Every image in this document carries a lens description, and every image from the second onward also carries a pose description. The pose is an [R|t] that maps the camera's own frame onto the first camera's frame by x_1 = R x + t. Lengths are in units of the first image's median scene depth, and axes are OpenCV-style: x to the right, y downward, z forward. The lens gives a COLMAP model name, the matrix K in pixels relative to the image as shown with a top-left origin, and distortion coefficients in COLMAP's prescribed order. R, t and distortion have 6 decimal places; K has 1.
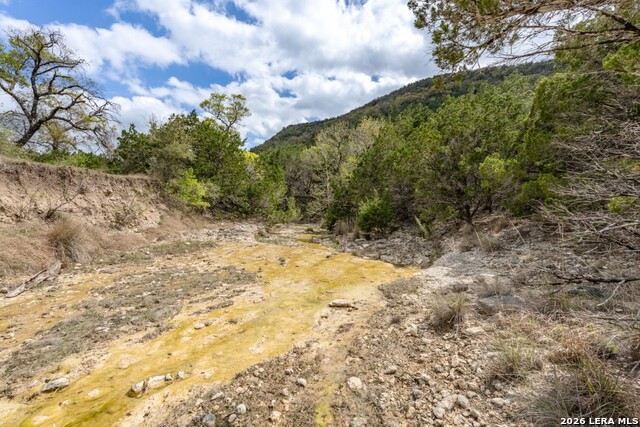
lens RADIAL K [[294.7, 0, 320.0], [0, 294.7, 213.5], [0, 0, 1]] dist [0.000433, 0.000083]
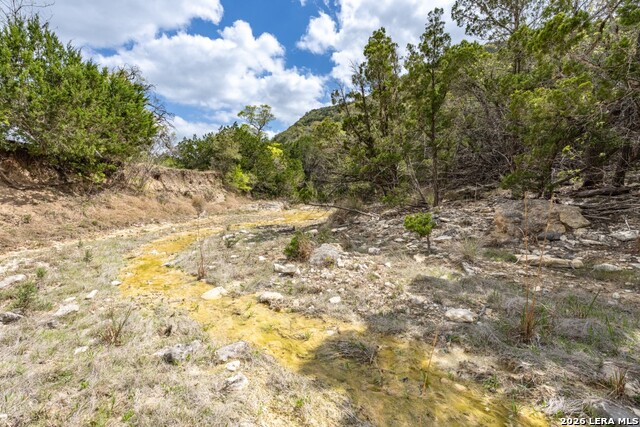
lens RADIAL K [[294.7, 0, 320.0], [0, 294.7, 213.5], [0, 0, 1]] dist [0.000433, 0.000083]
pose [[0.995778, -0.024794, -0.088377, 0.086744], [0.029478, 0.998207, 0.052090, 0.024565], [0.086927, -0.054476, 0.994724, -0.389634]]
